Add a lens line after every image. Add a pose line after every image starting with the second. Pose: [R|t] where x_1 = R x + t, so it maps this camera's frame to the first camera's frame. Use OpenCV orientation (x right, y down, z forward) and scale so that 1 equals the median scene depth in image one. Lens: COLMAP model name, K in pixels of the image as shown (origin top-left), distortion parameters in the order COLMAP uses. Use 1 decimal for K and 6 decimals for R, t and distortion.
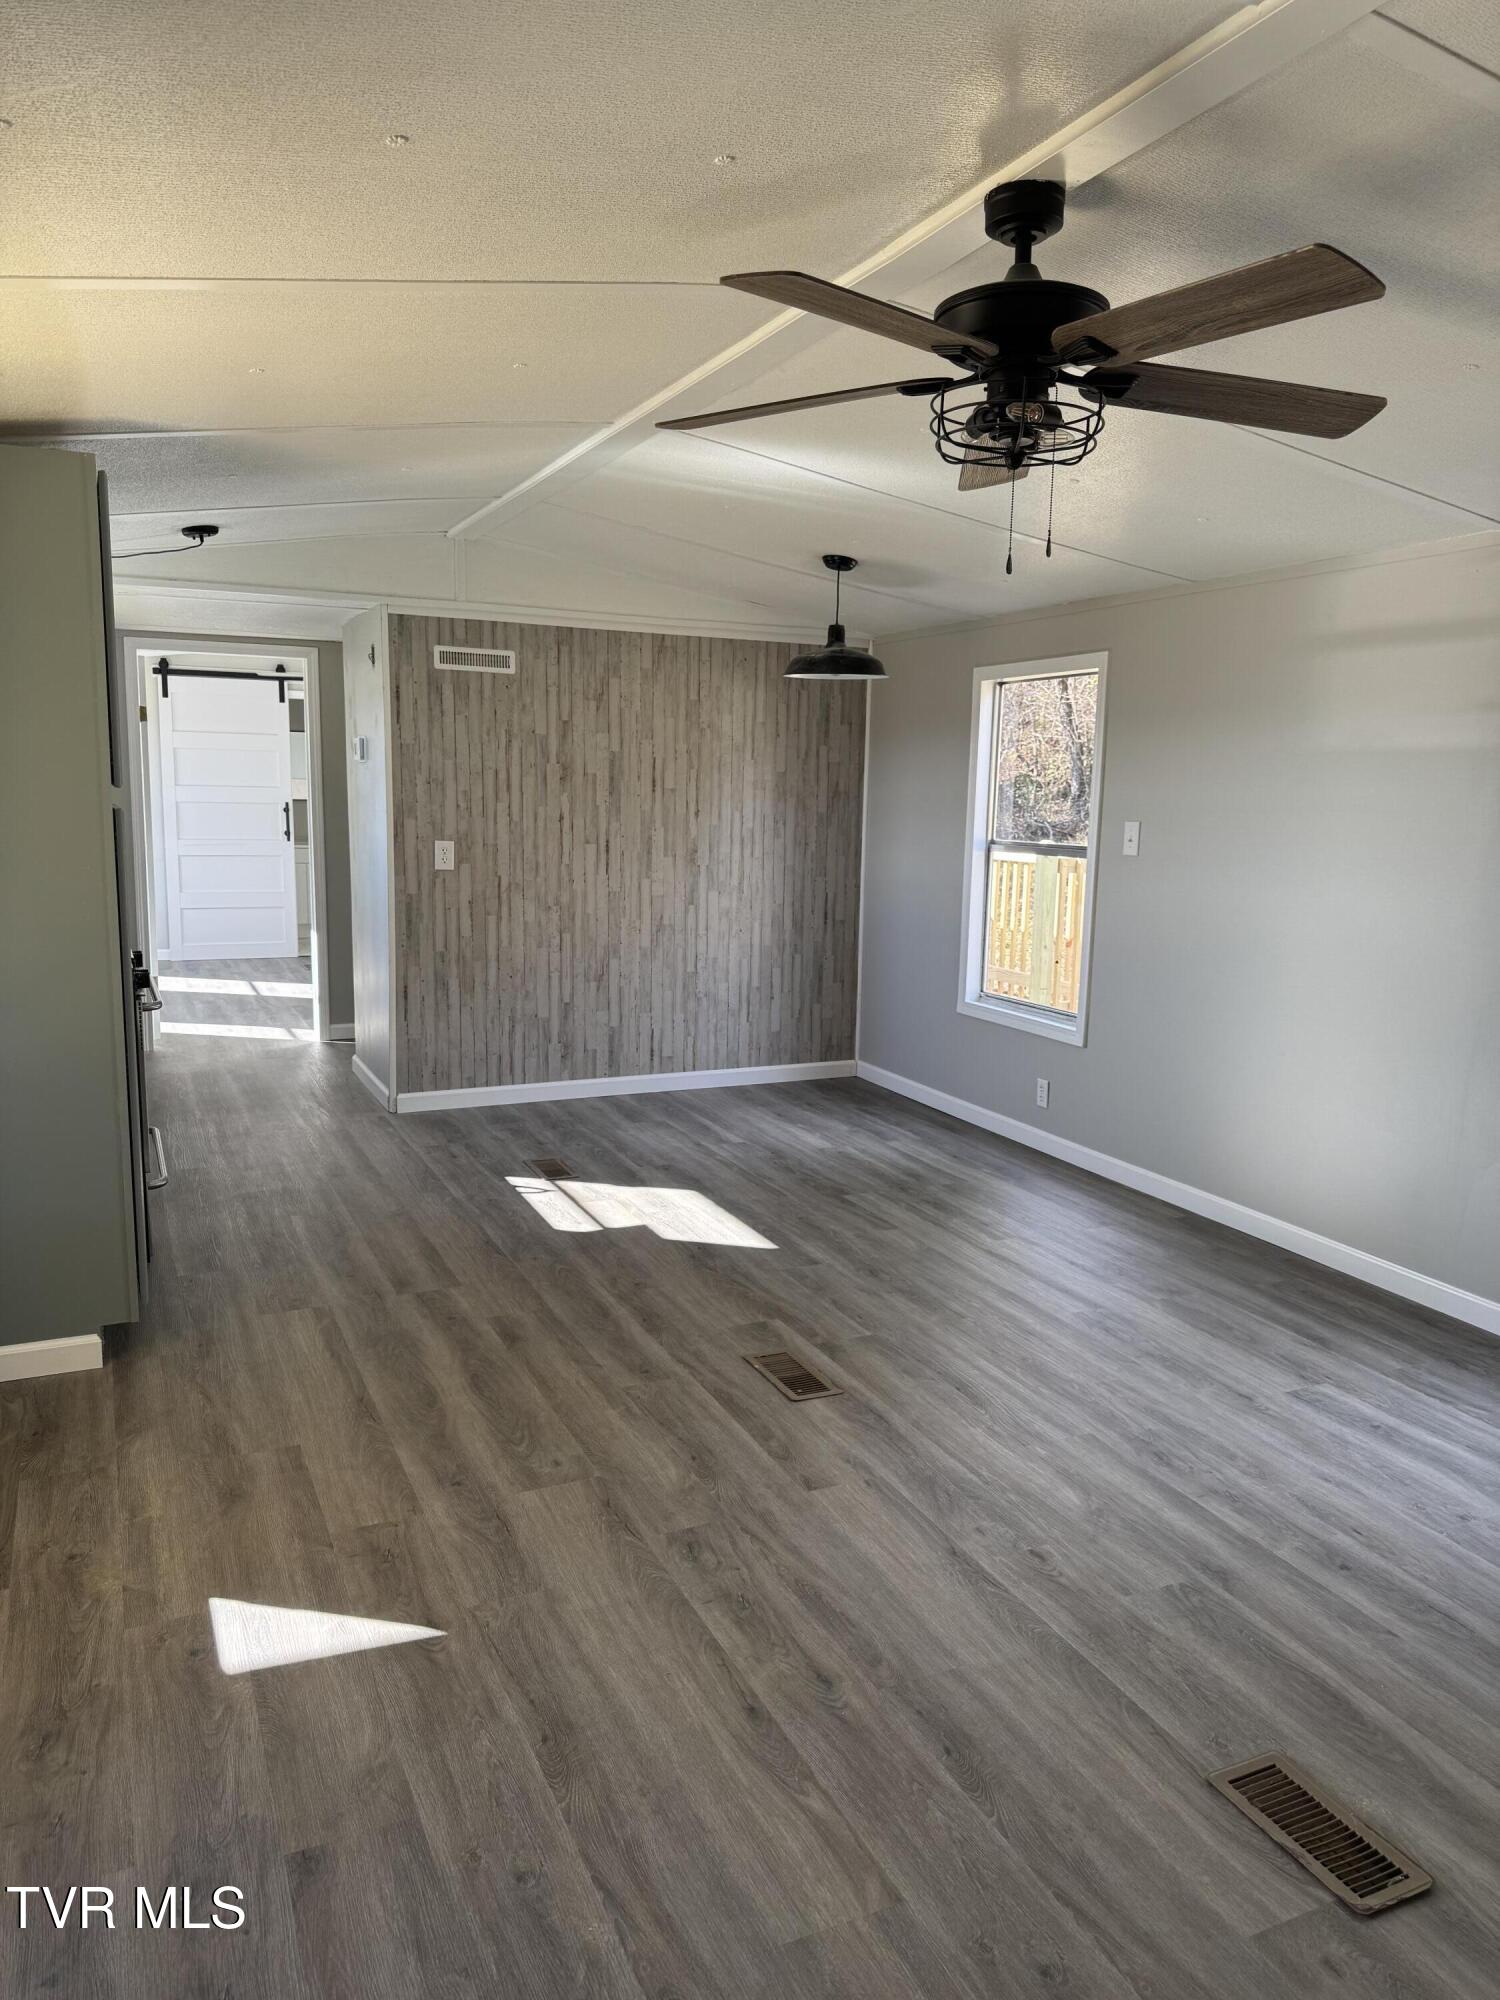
lens RADIAL K [[1411.4, 0, 755.1], [0, 1411.4, 986.5], [0, 0, 1]] dist [0.050531, -0.067903]
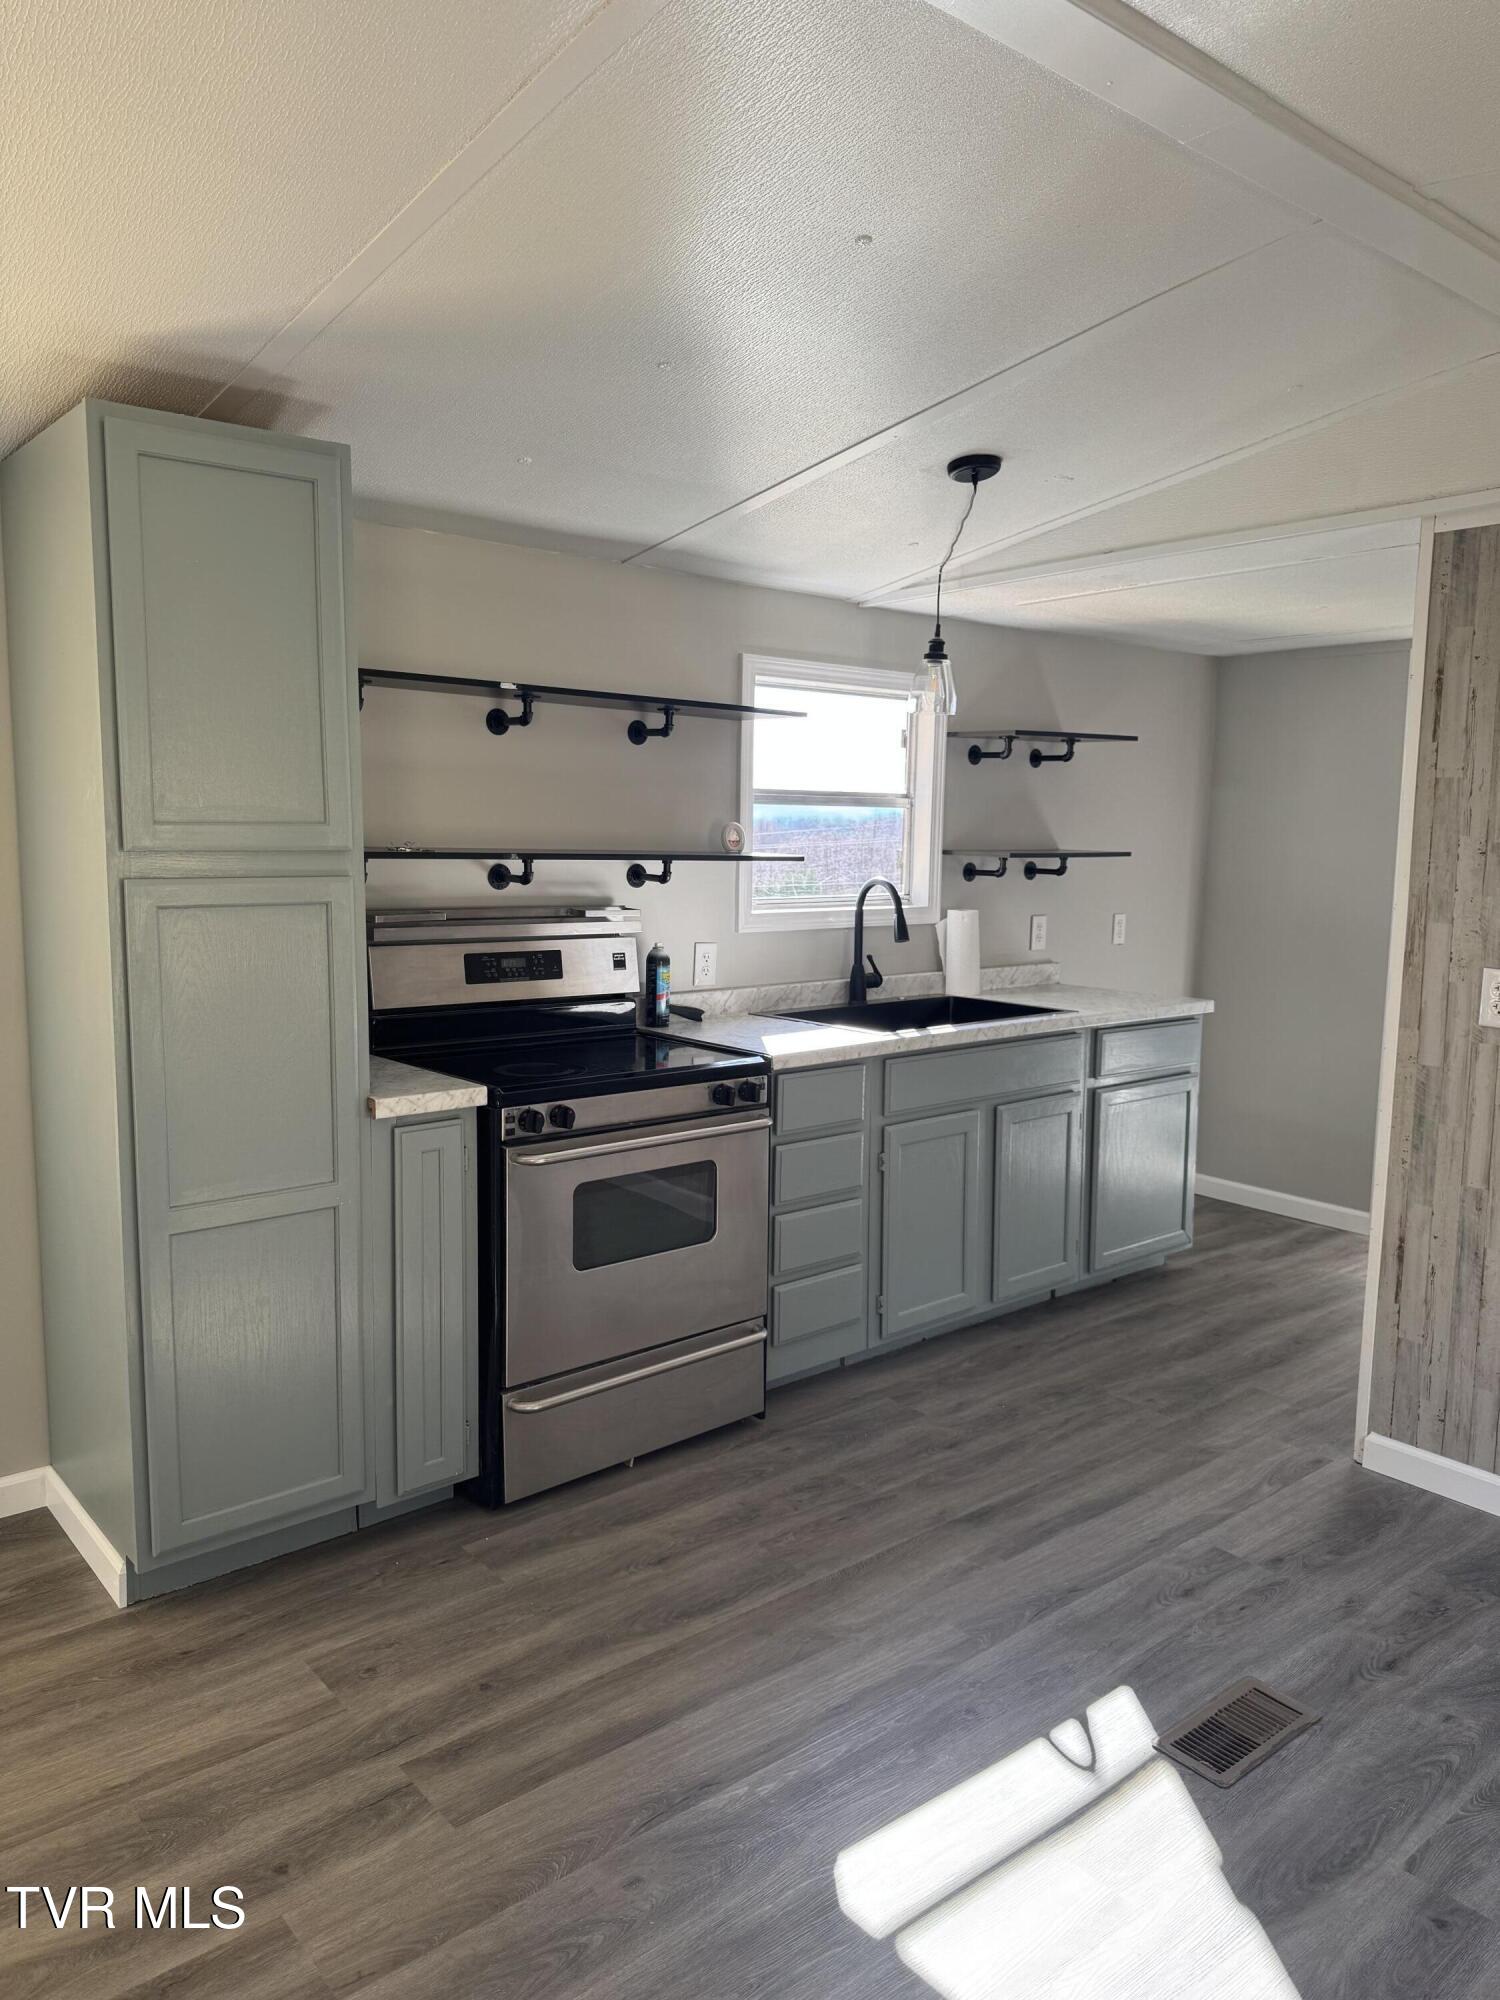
lens RADIAL K [[1411.4, 0, 766.1], [0, 1411.4, 971.4], [0, 0, 1]] dist [0.050531, -0.067903]
pose [[0.266202, 0.085237, -0.960141, 0.305595], [-0.149009, 0.987748, 0.046374, -0.141131], [0.952330, 0.130724, 0.275641, 0.999870]]
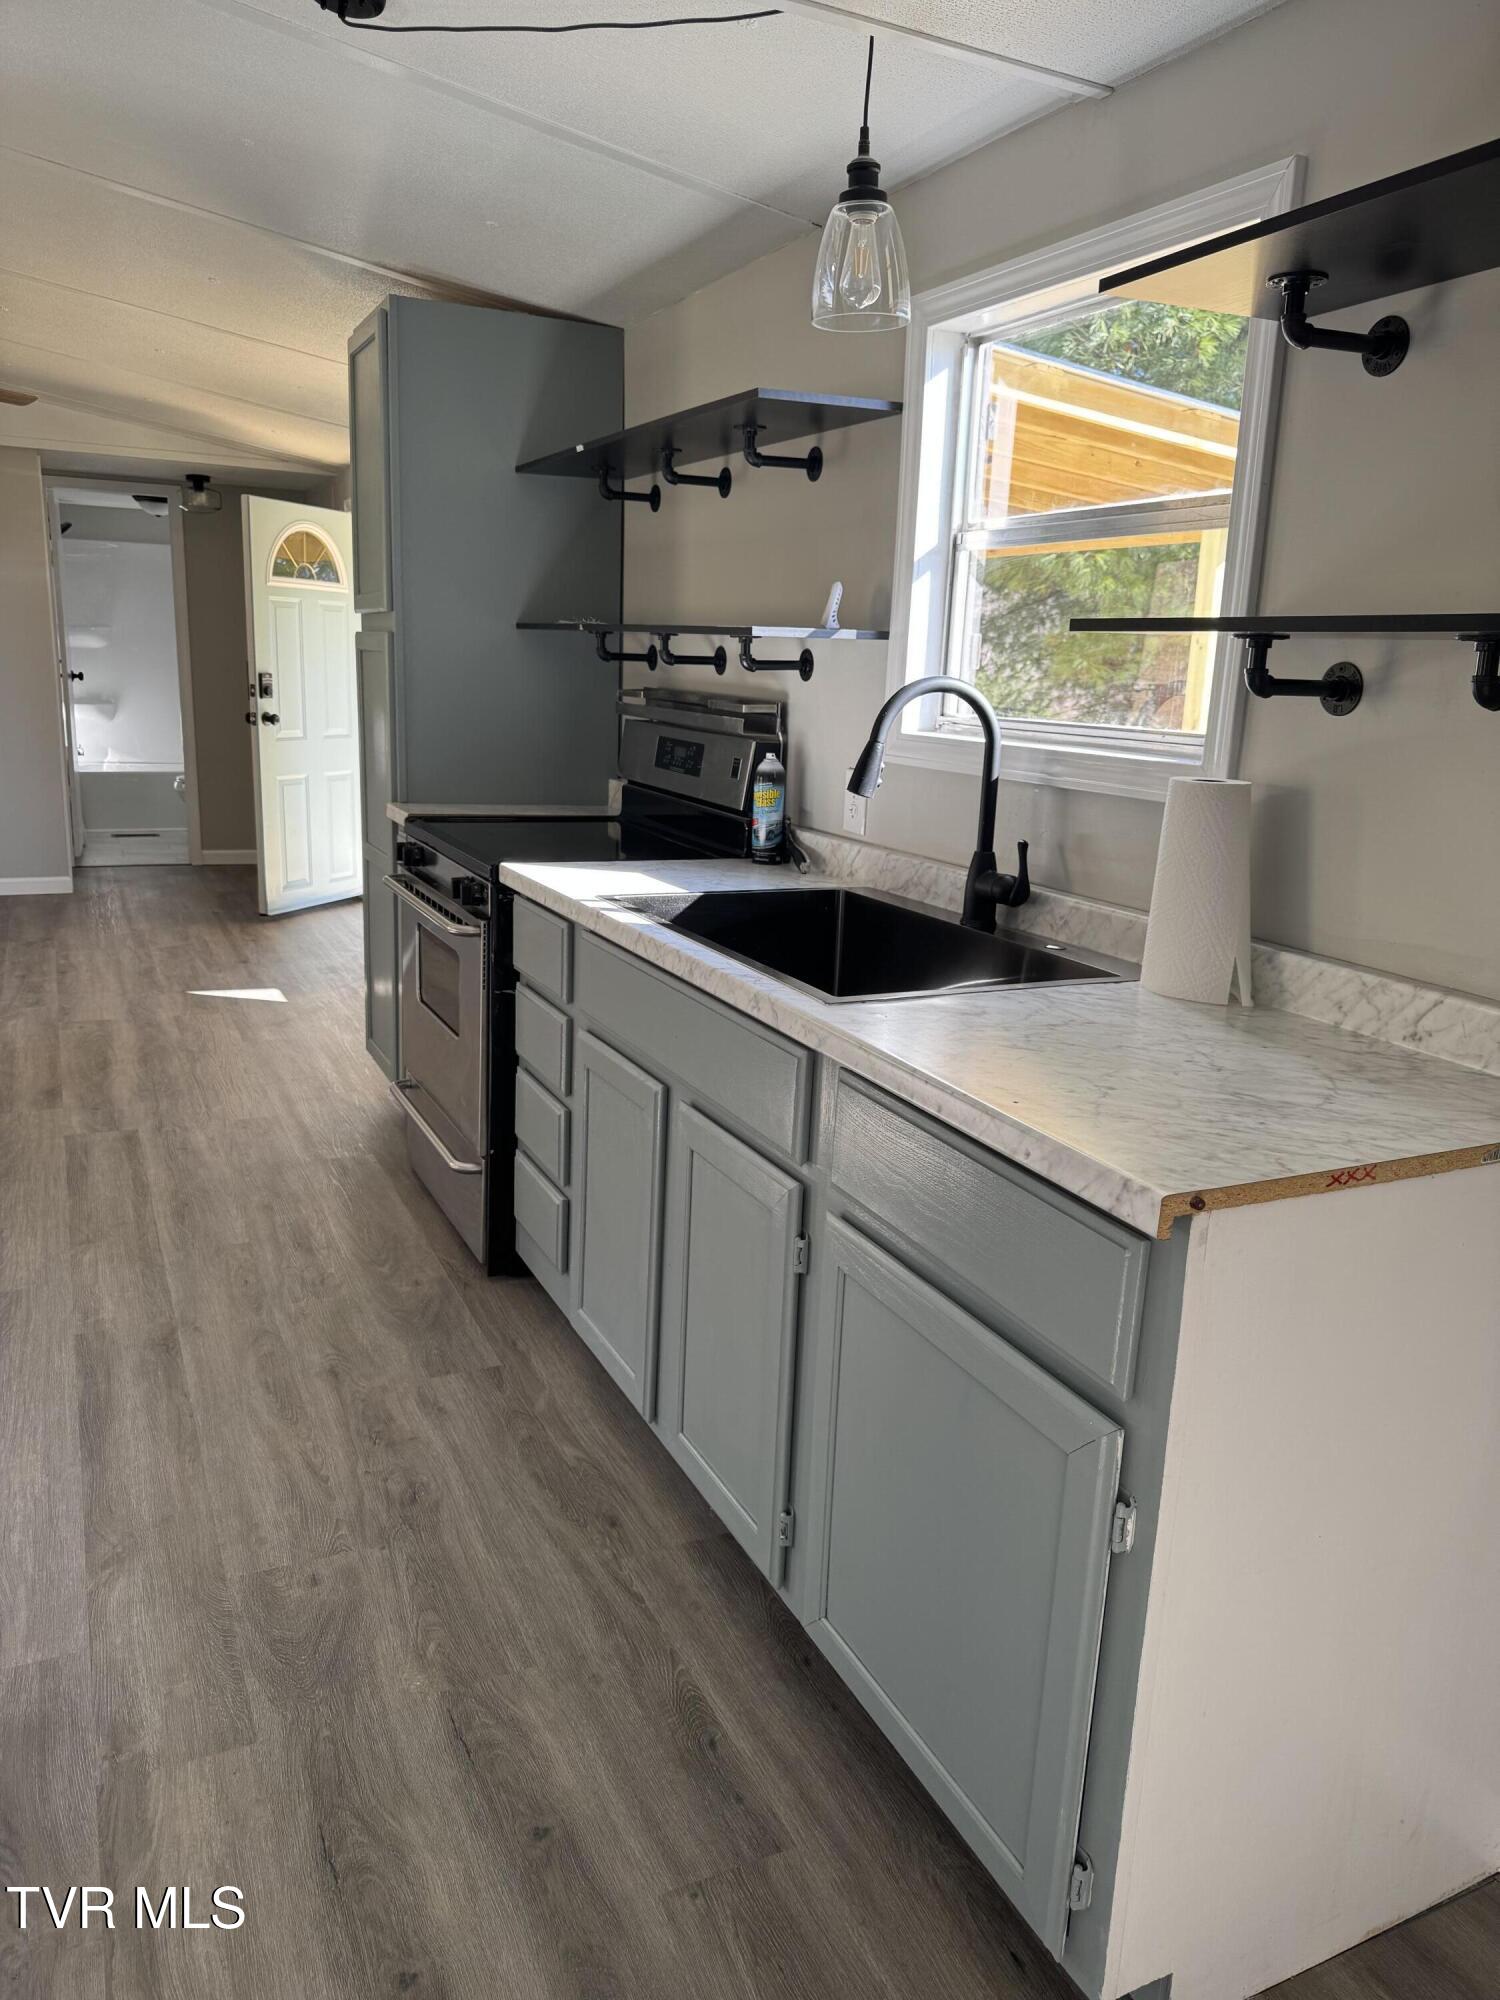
lens RADIAL K [[1411.4, 0, 733.9], [0, 1411.4, 1001.5], [0, 0, 1]] dist [0.050531, -0.067903]
pose [[-0.998334, -0.053403, -0.021837, -0.670935], [-0.057695, 0.925707, 0.373816, -0.266221], [0.000251, 0.374454, -0.927246, 1.981587]]
